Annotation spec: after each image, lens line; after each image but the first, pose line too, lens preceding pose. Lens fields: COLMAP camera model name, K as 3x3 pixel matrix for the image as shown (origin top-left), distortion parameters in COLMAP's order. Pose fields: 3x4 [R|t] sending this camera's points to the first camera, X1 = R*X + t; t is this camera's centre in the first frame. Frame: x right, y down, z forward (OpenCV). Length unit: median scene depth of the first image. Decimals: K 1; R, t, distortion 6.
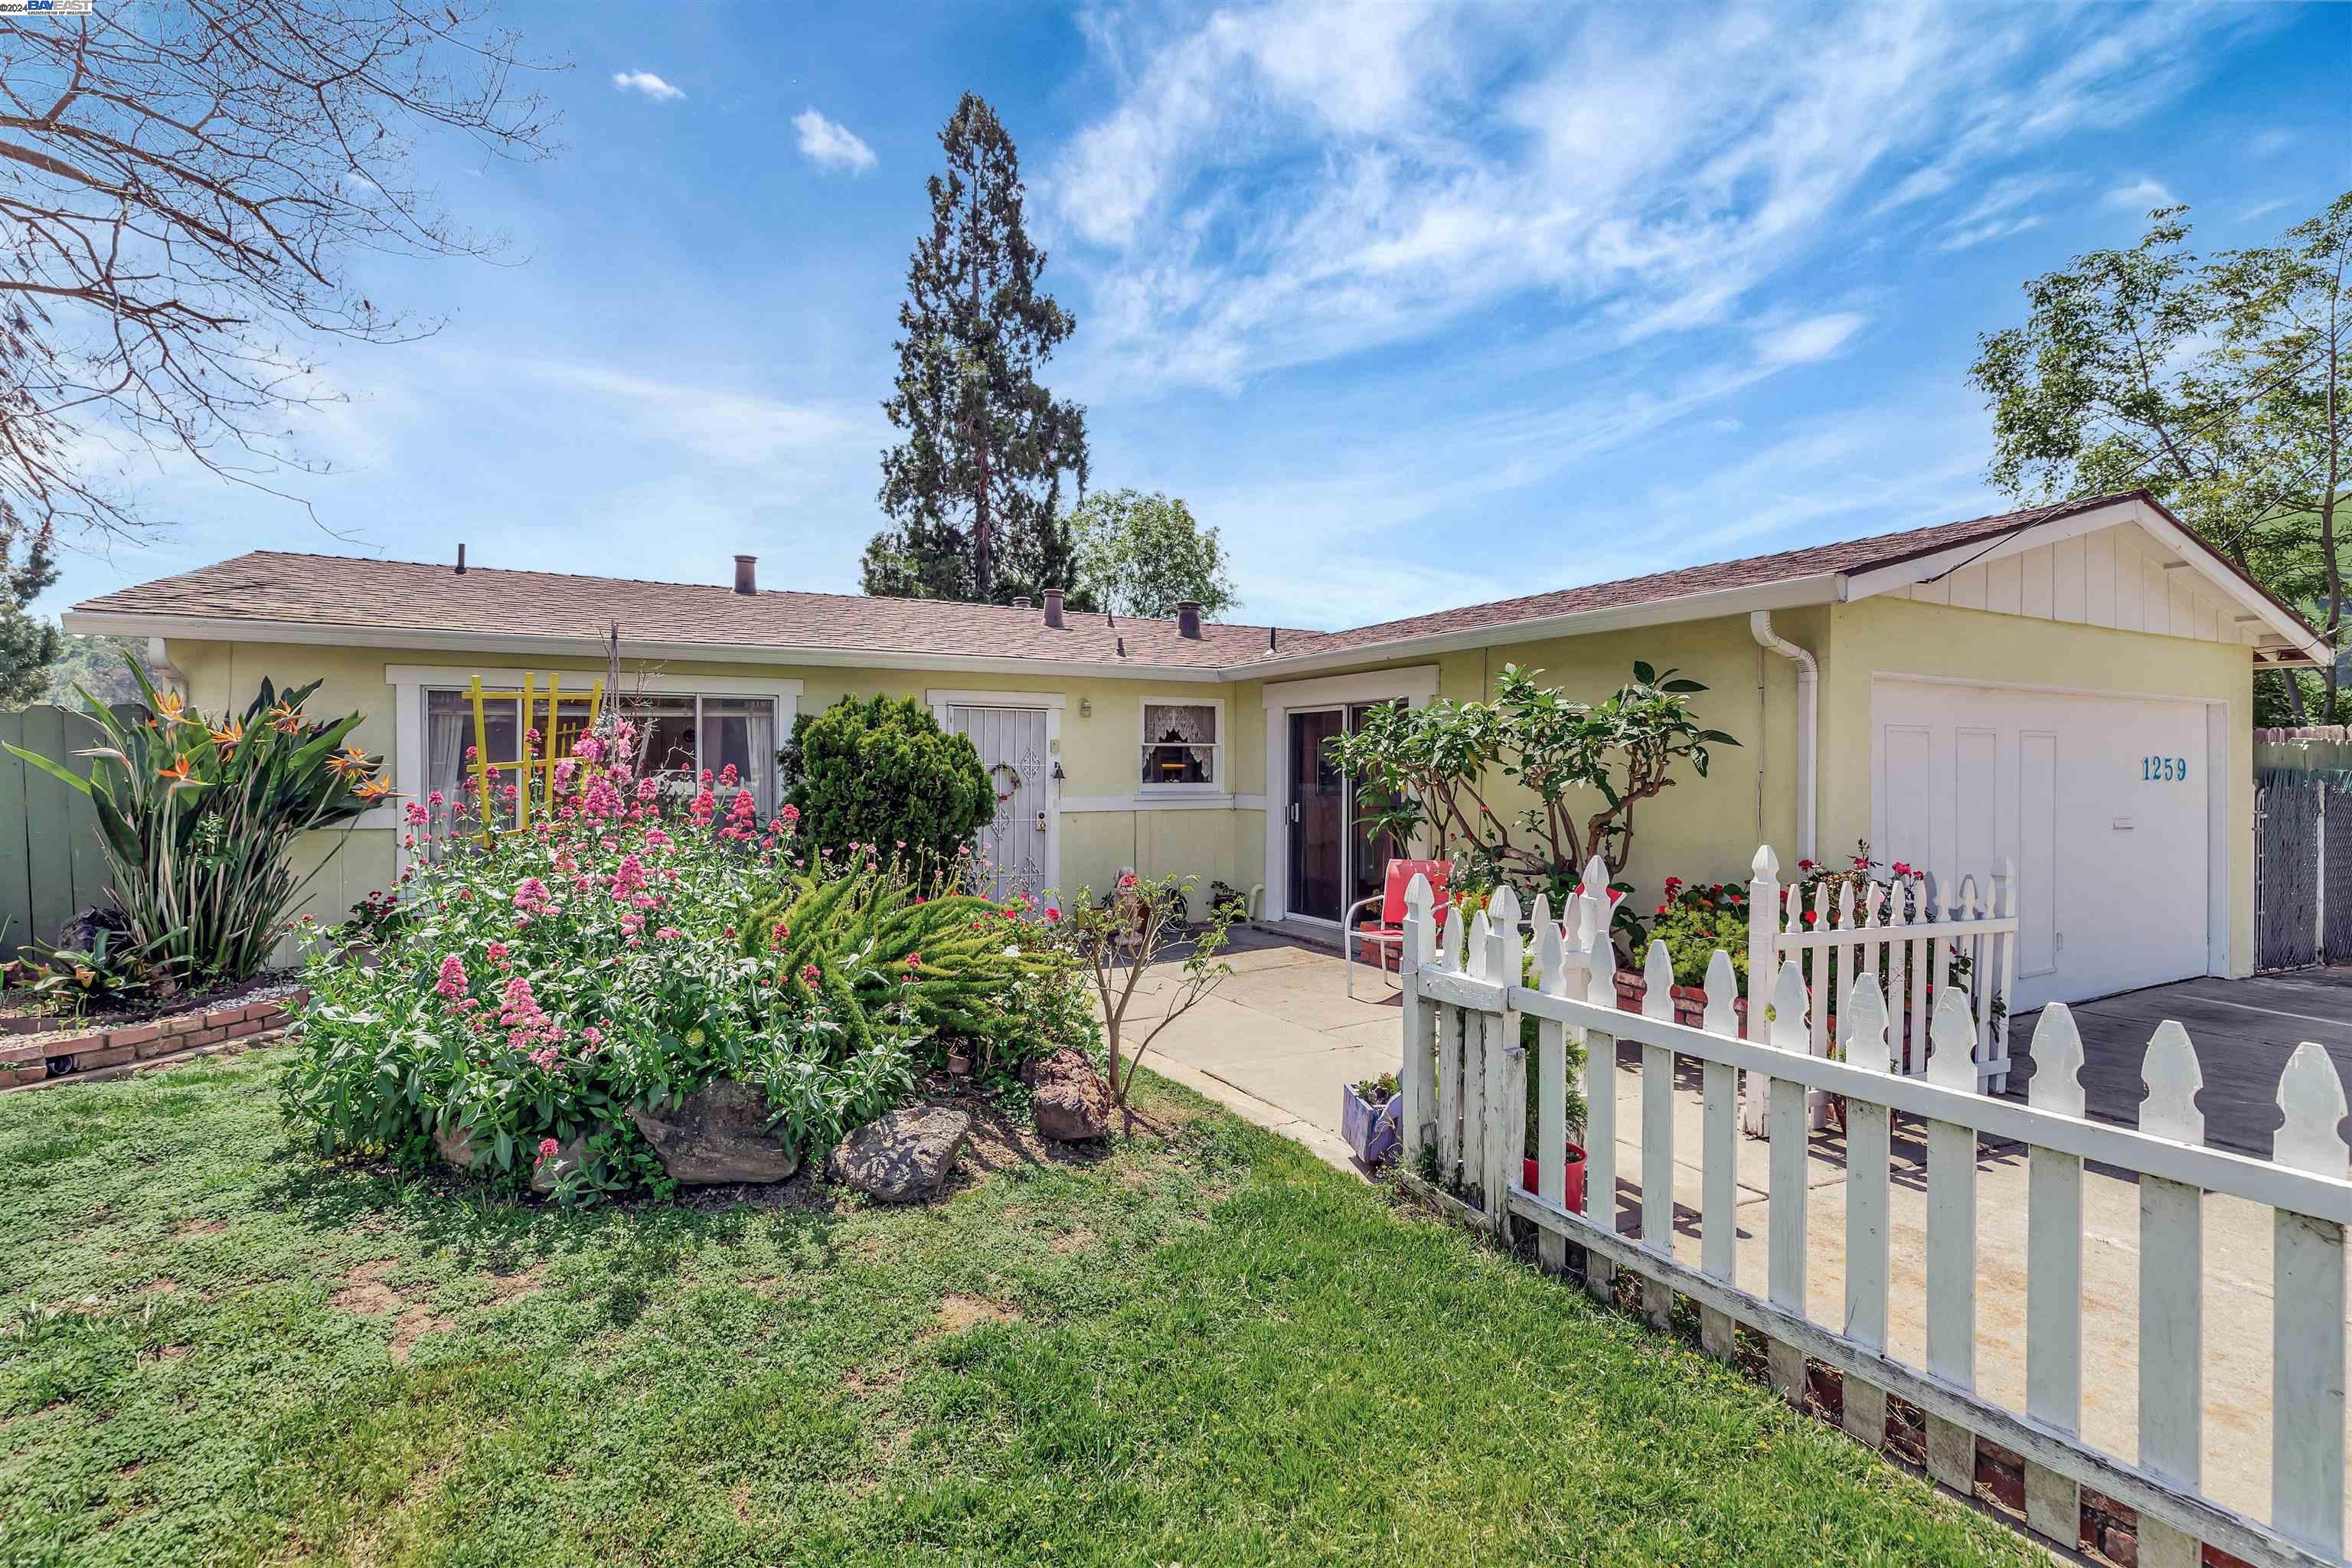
lens RADIAL K [[1055.1, 0, 1152.3], [0, 1055.1, 765.3], [0, 0, 1]] dist [0.004358, -0.000061]
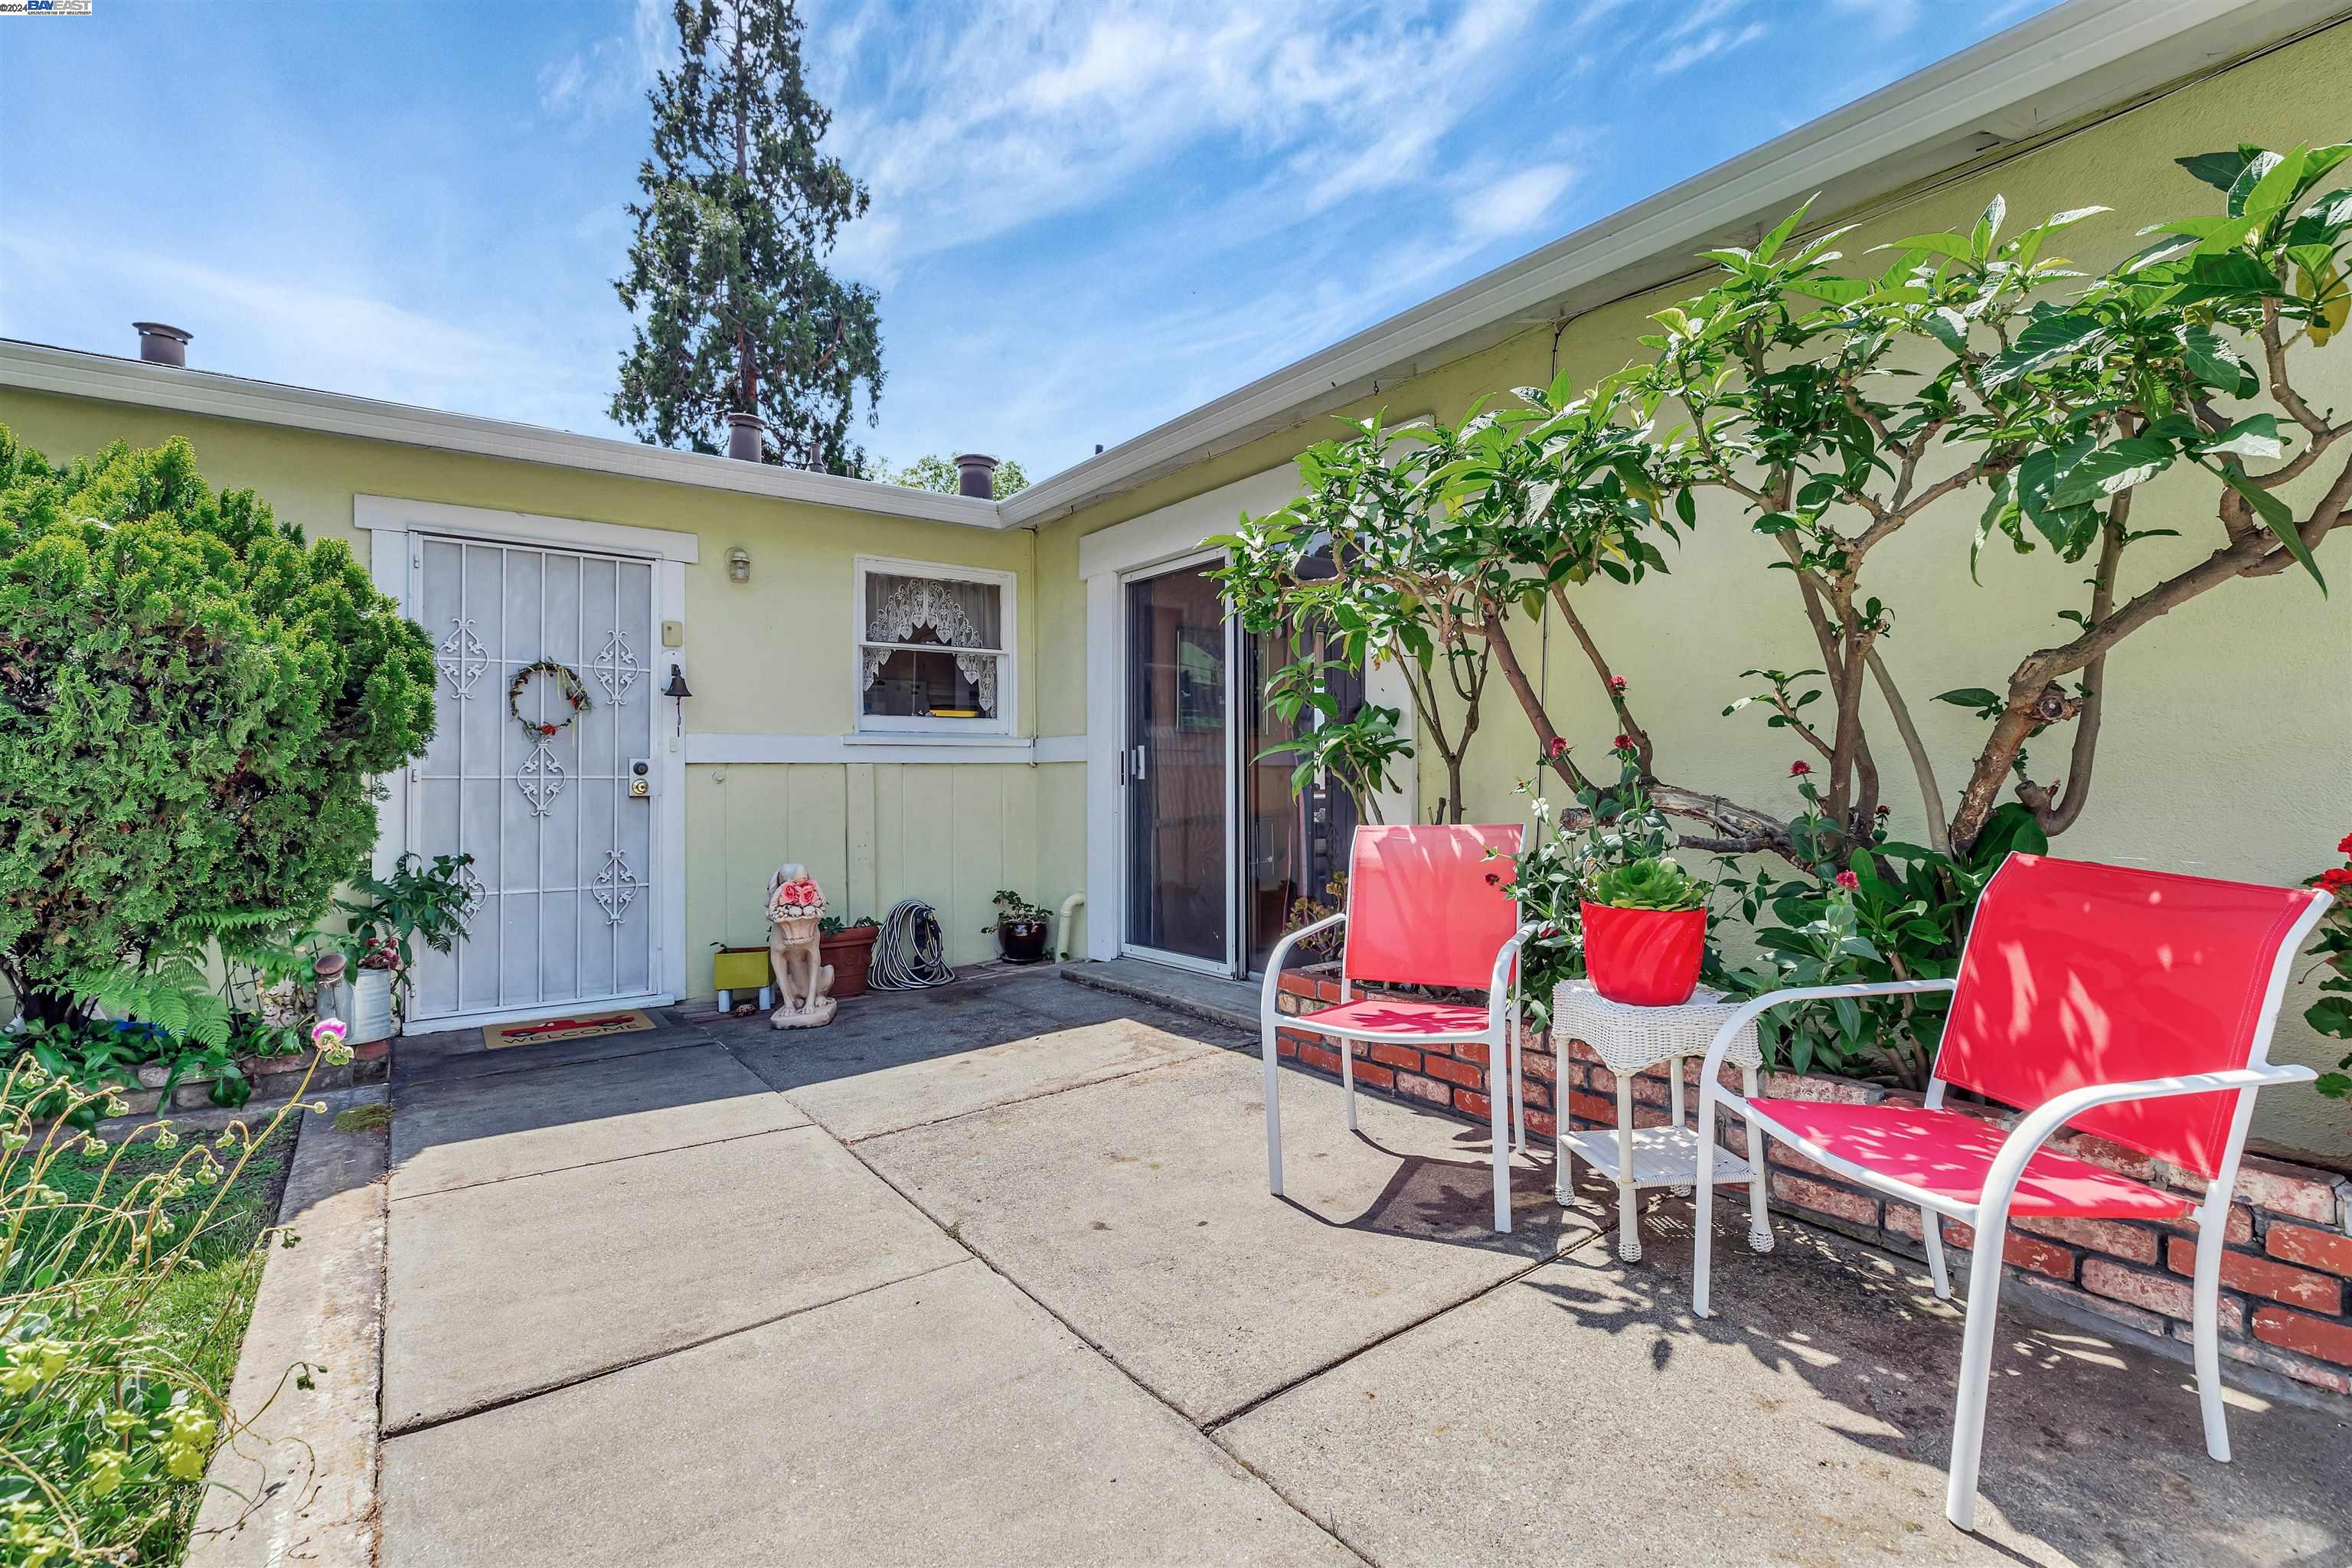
lens RADIAL K [[1055.1, 0, 1141.4], [0, 1055.1, 768.4], [0, 0, 1]] dist [0.004358, -0.000061]
pose [[0.991984, -0.007648, 0.126129, 0.062484], [0.008618, 0.999937, -0.007144, 0.048294], [-0.126066, 0.008174, 0.991988, 0.422291]]
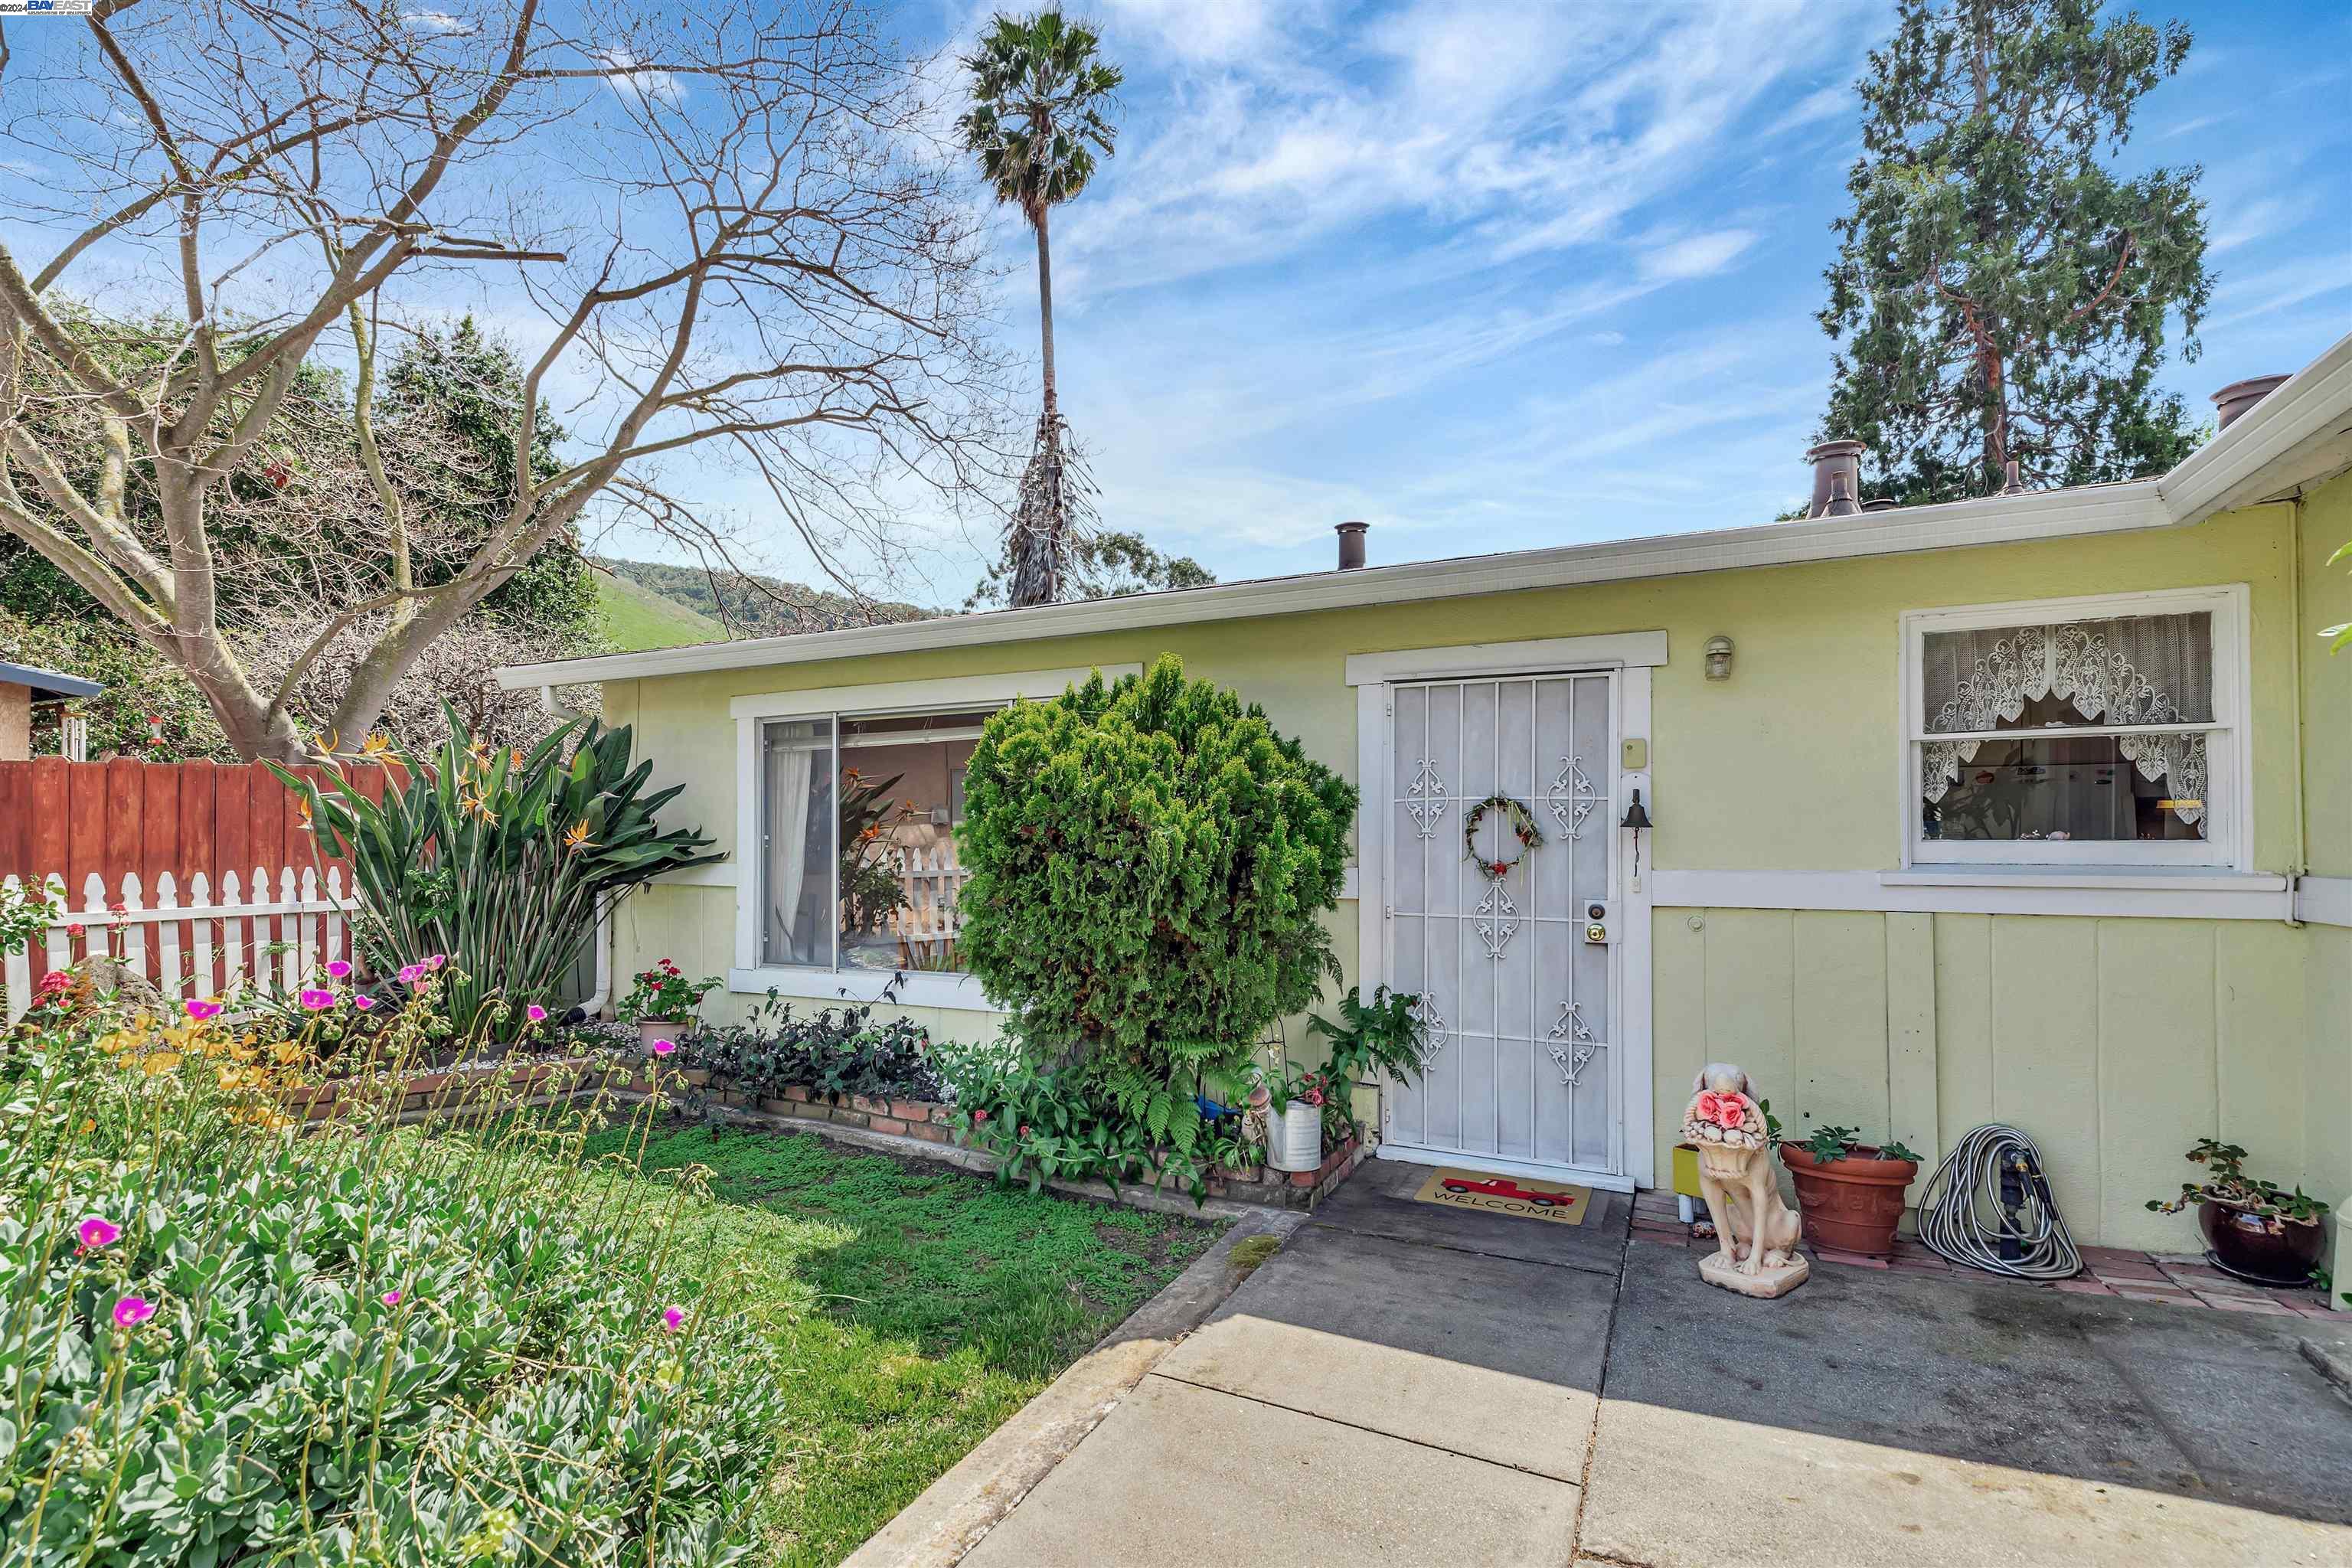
lens RADIAL K [[1055.1, 0, 1187.0], [0, 1055.1, 821.2], [0, 0, 1]] dist [0.004358, -0.000061]
pose [[0.594592, -0.013460, -0.803915, 0.134767], [0.003264, 0.999892, -0.014327, 0.014279], [0.804021, 0.005895, 0.594572, 0.540241]]
